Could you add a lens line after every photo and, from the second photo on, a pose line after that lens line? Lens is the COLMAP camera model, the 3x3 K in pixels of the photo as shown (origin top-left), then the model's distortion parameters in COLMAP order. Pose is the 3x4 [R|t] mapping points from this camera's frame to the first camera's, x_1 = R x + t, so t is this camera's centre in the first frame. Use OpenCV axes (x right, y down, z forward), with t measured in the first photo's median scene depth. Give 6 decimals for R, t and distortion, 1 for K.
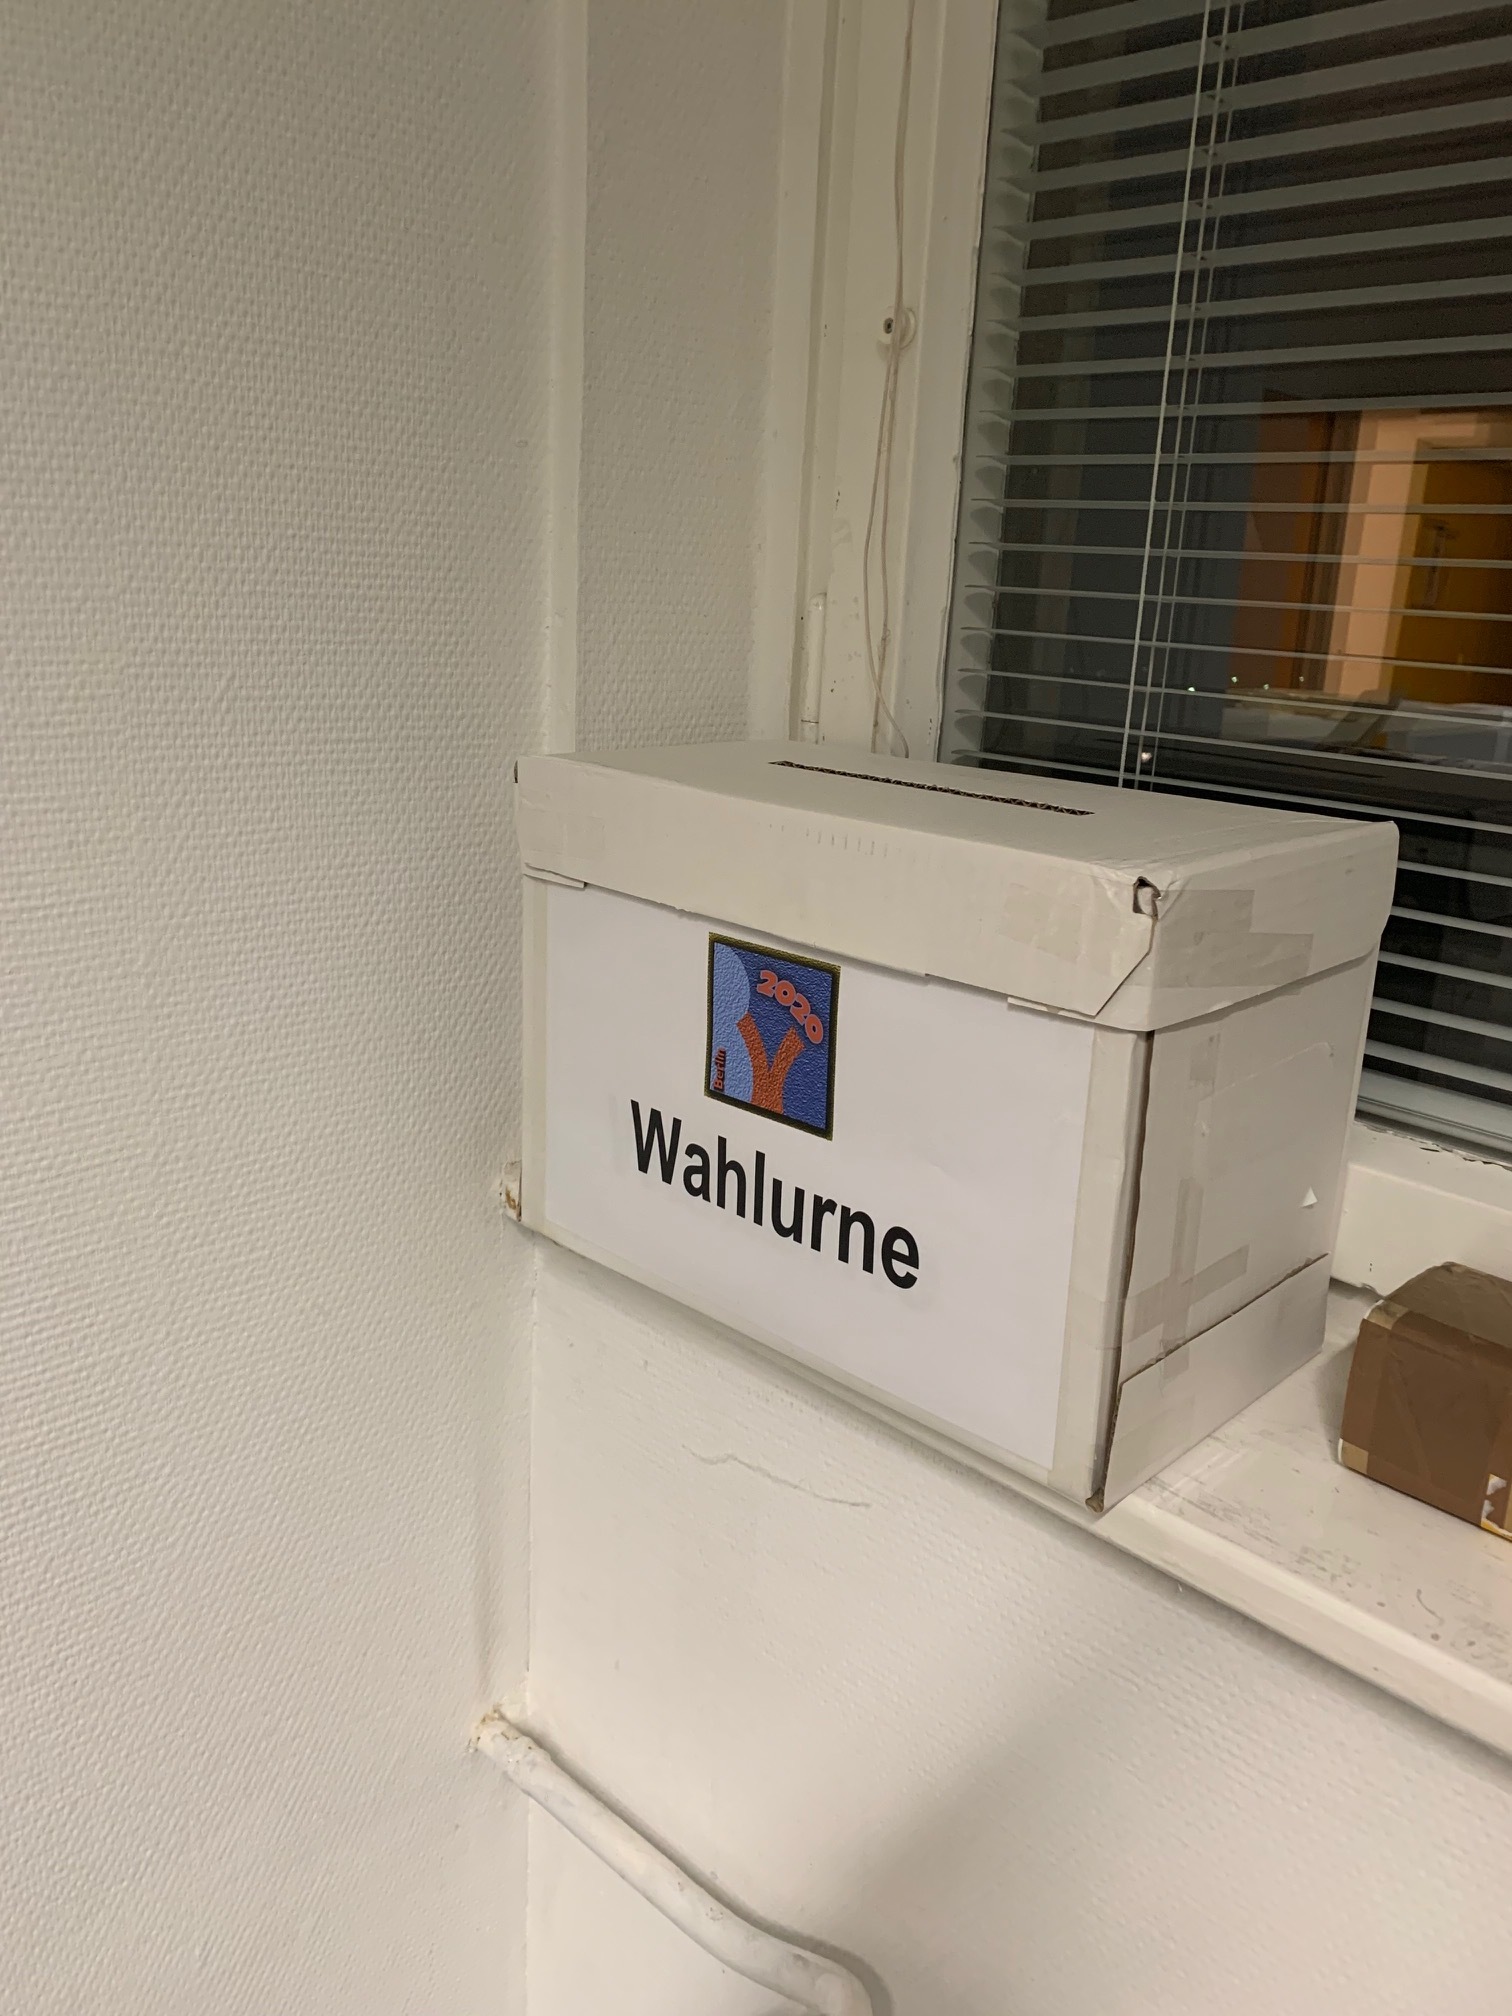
lens RADIAL K [[1520.4, 0, 751.3], [0, 1520.4, 1002.9], [0, 0, 1]] dist [0.177478, -0.541907]
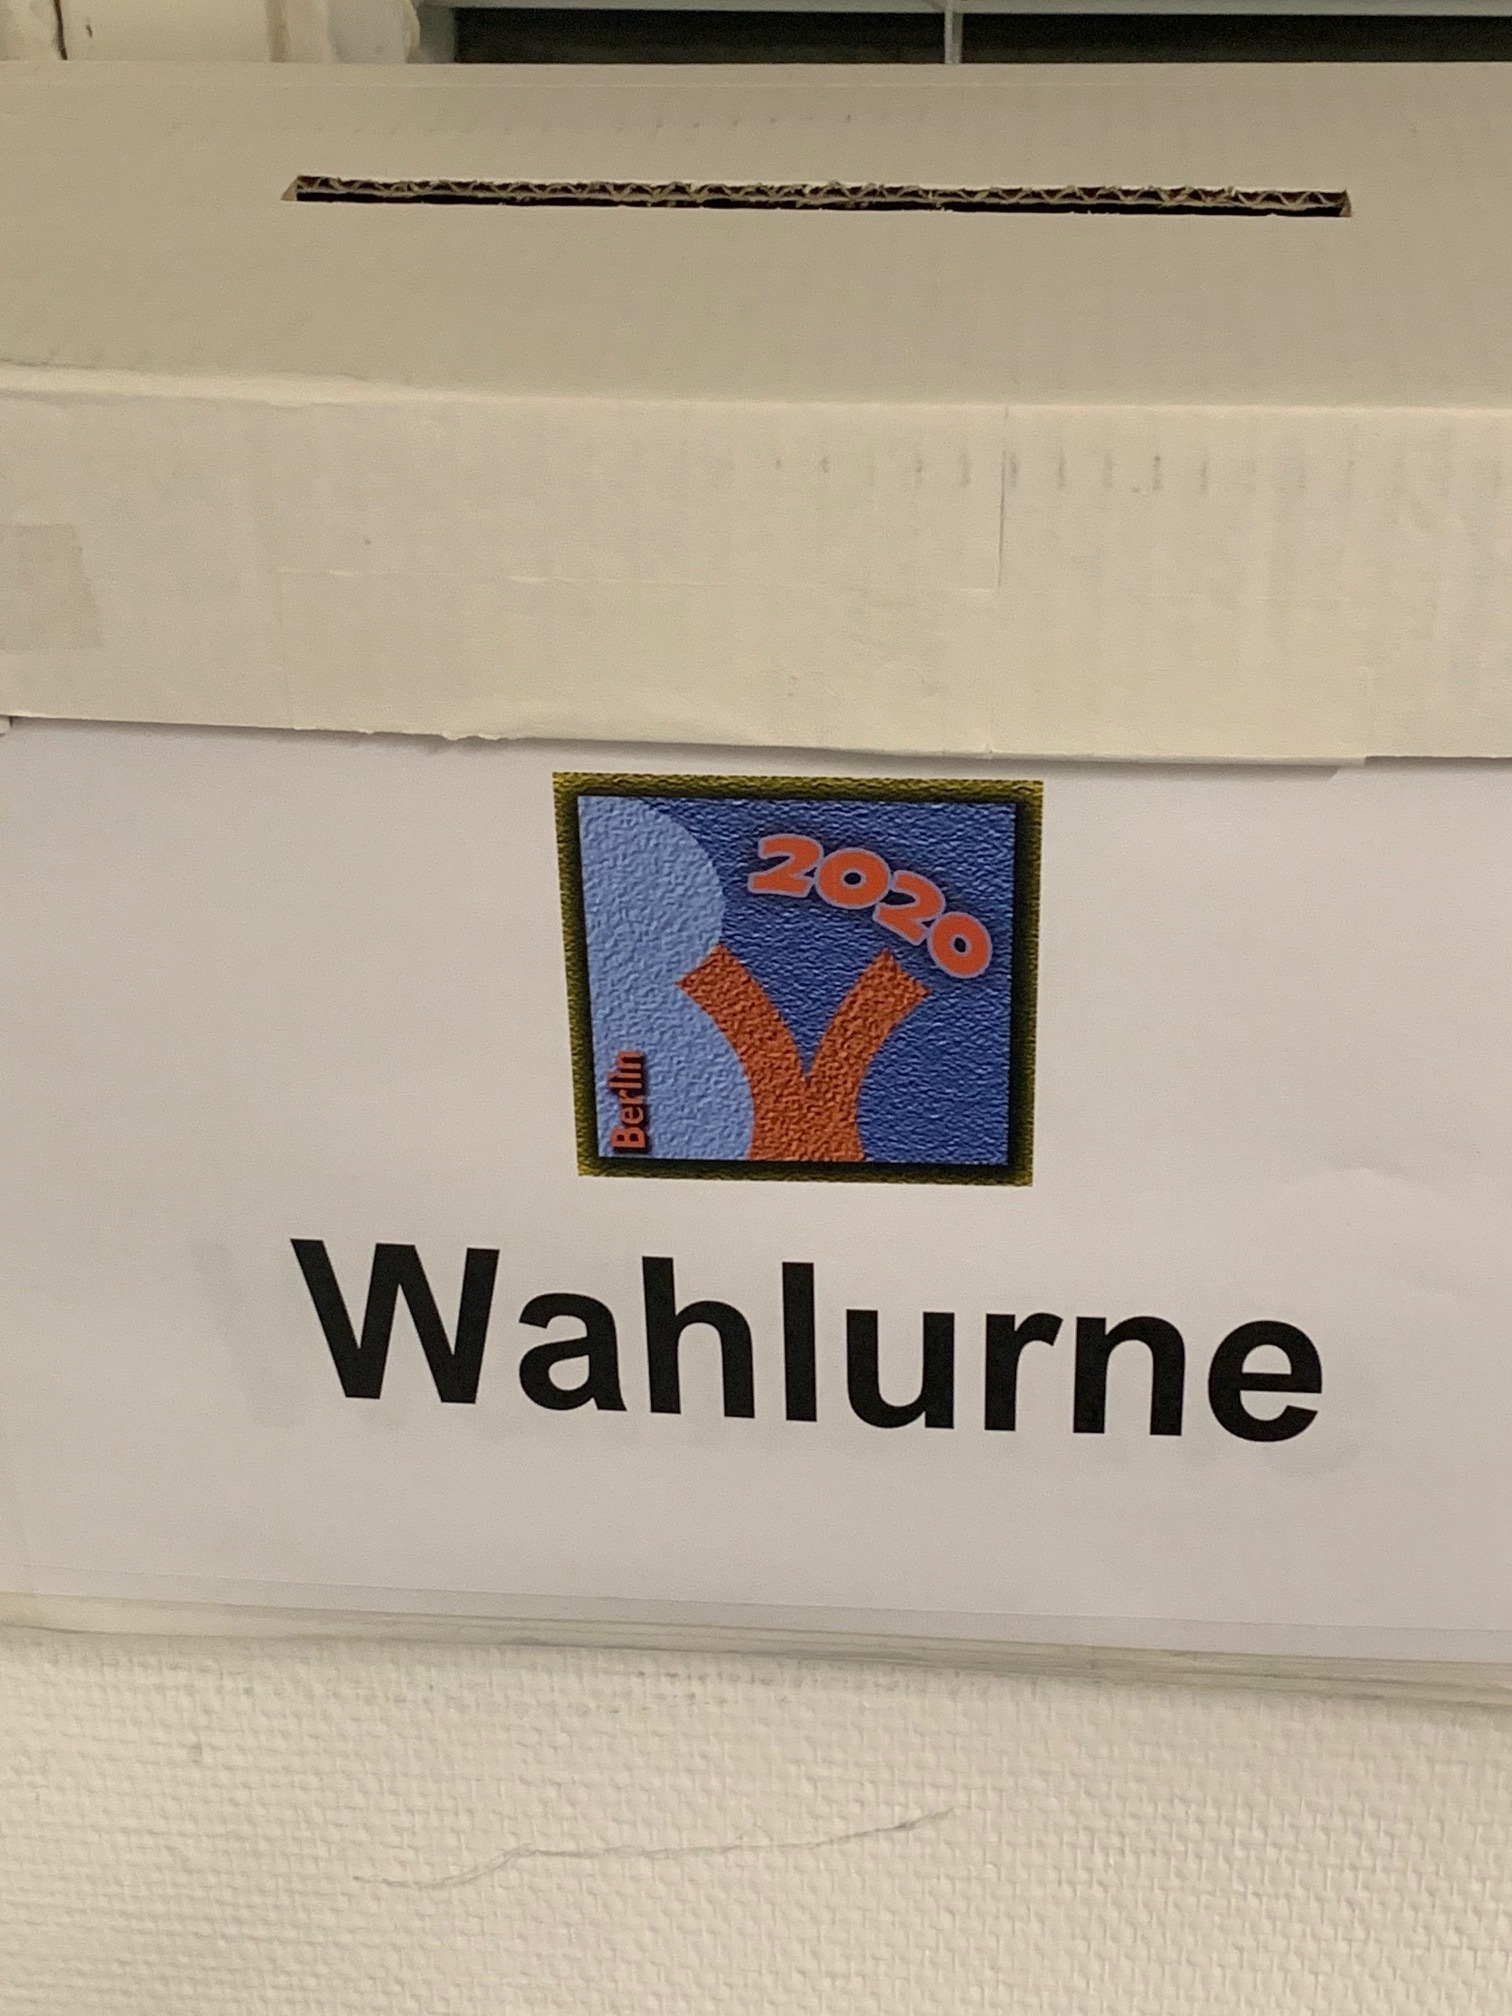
lens RADIAL K [[3012.6, 0, 756.0], [0, 3012.6, 1008.0], [0, 0, 1]] dist [0.199279, -0.625501]
pose [[0.776482, -0.370405, 0.509780, -0.378545], [0.222216, 0.917981, 0.328530, -0.221711], [-0.589657, -0.141817, 0.795105, 0.410730]]
